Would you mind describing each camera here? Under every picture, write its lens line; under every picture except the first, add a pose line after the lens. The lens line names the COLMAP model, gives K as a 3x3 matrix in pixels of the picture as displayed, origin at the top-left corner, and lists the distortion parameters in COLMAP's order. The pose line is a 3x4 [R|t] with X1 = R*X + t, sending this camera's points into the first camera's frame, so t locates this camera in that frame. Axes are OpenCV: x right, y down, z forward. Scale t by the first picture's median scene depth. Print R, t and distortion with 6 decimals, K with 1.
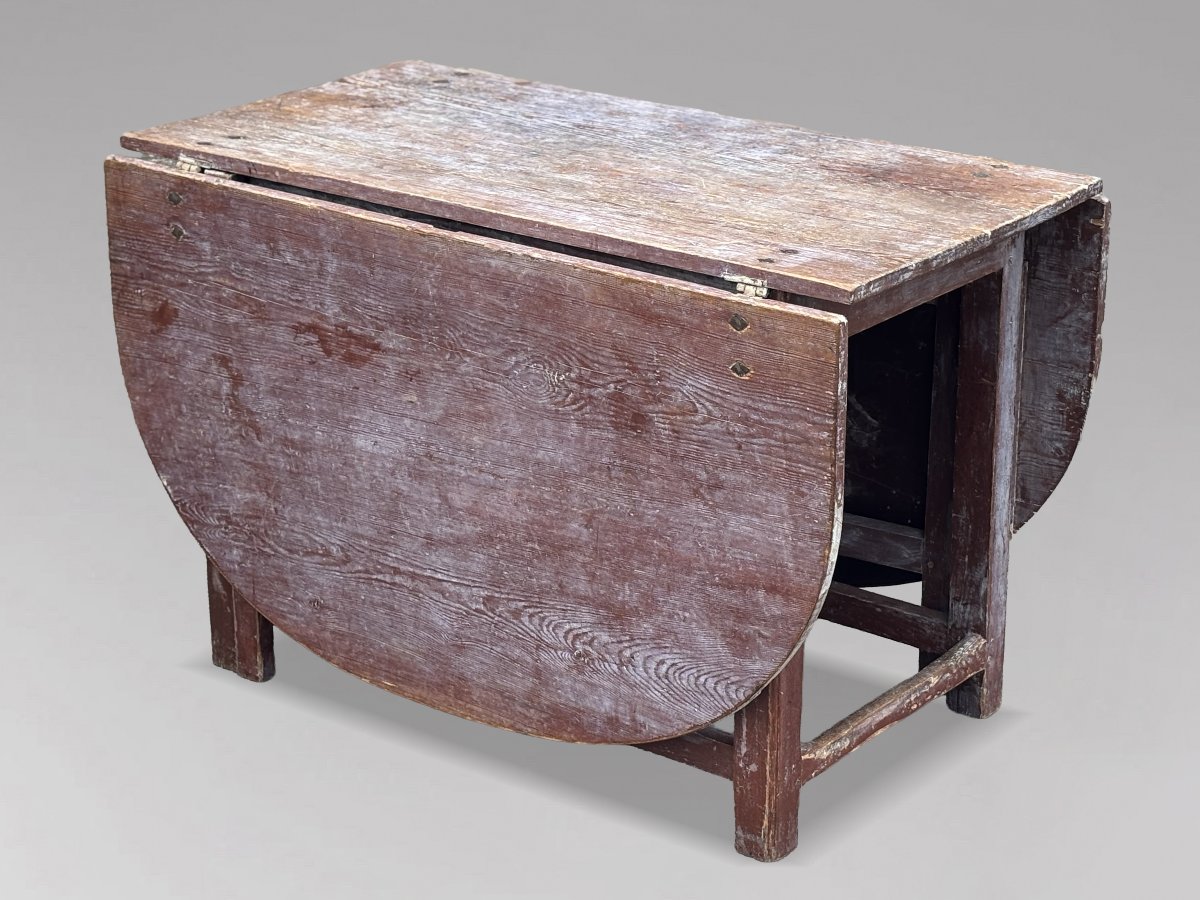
lens RADIAL K [[2725.9, 0, 608.4], [0, 2725.9, 474.6], [0, 0, 1]] dist [0.157970, 0.000000]
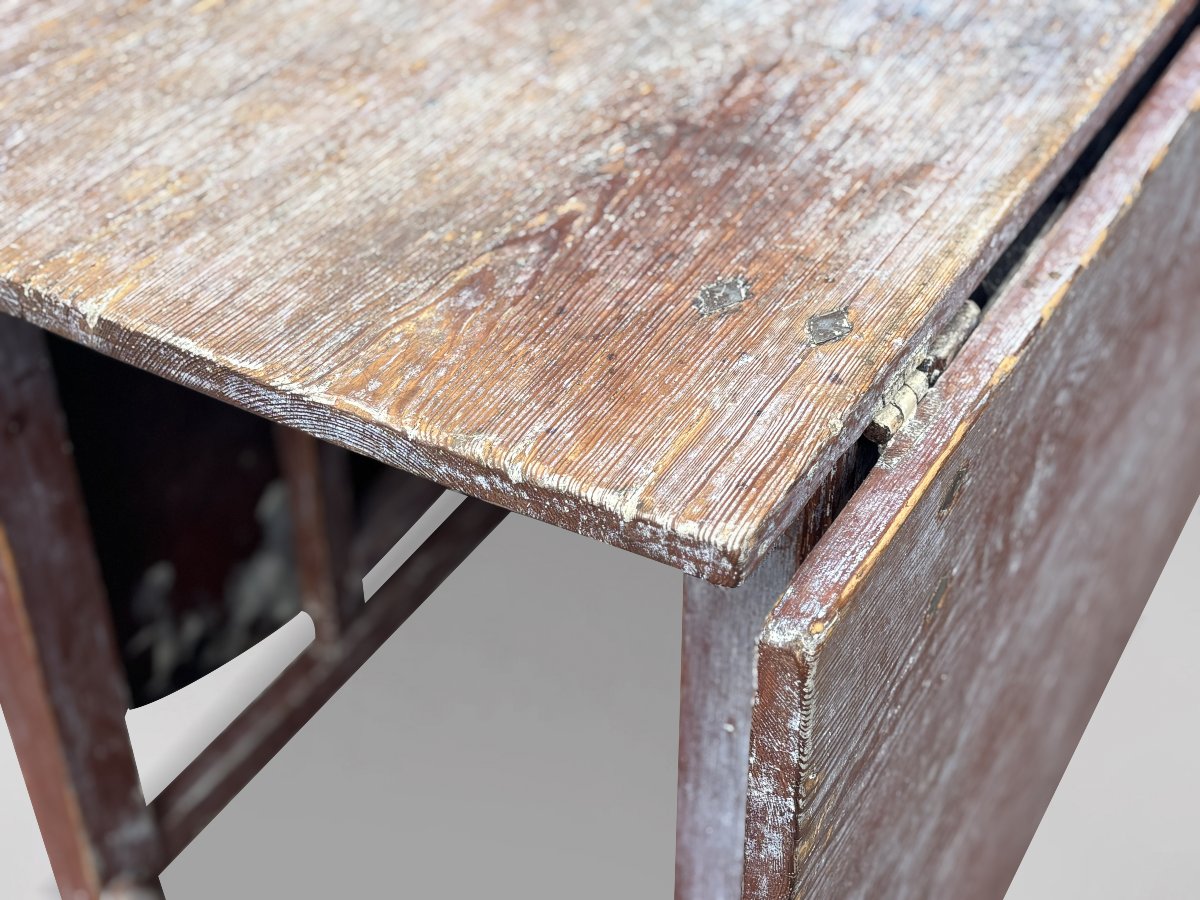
lens RADIAL K [[1759.9, 0, 606.5], [0, 1759.9, 461.5], [0, 0, 1]] dist [0.094532, 0.000000]
pose [[0.126983, 0.628030, -0.767759, 0.301036], [-0.365838, 0.749109, 0.552267, -0.201648], [0.921975, 0.210747, 0.324881, 0.932349]]
